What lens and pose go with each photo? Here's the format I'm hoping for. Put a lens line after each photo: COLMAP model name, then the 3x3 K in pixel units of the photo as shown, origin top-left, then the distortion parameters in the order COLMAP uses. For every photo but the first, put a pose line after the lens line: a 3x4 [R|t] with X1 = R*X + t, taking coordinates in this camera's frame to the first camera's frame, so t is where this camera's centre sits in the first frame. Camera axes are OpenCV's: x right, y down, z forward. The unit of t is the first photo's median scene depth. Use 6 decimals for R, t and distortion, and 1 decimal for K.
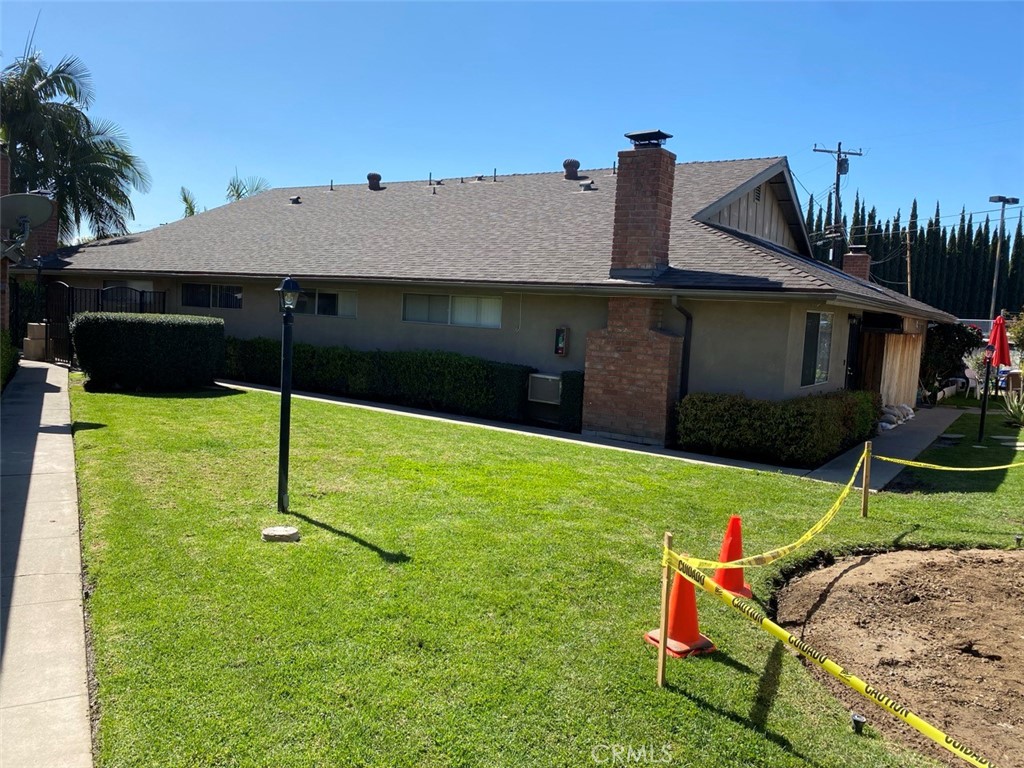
lens RADIAL K [[773.0, 0, 507.5], [0, 773.0, 383.9], [0, 0, 1]] dist [0.053339, -0.068729]
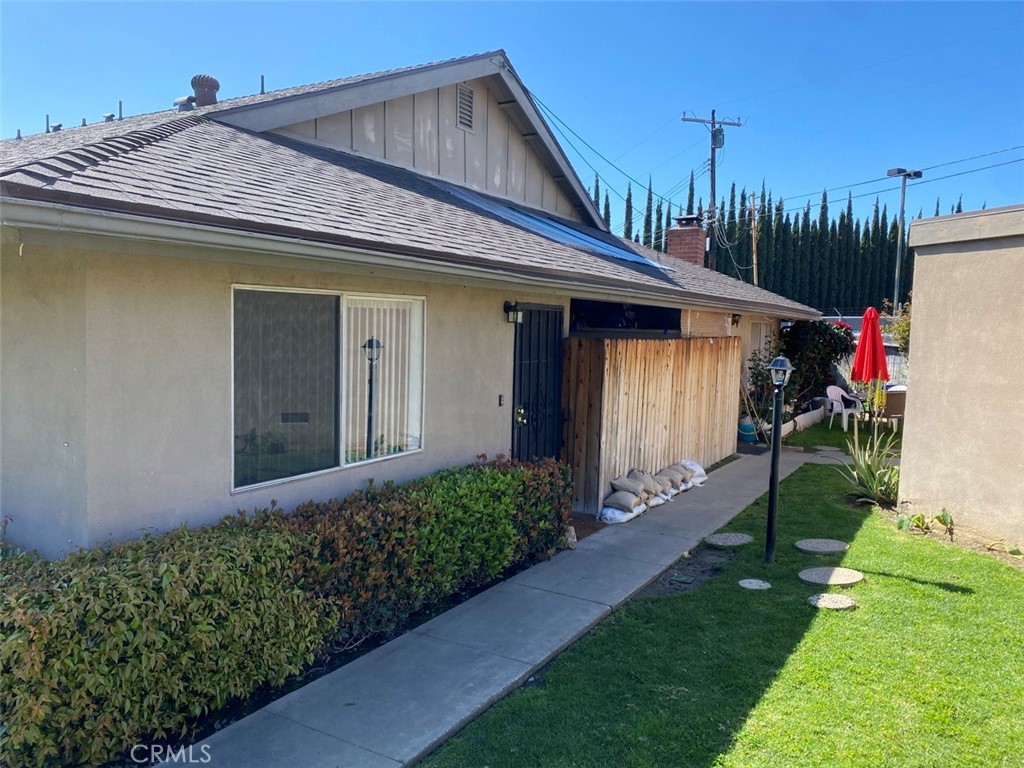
lens RADIAL K [[773.0, 0, 516.3], [0, 773.0, 384.2], [0, 0, 1]] dist [0.053339, -0.068729]
pose [[0.997125, -0.032007, 0.068684, 0.148866], [0.033096, 0.999343, -0.014787, -0.010937], [-0.068165, 0.017018, 0.997529, 0.188356]]
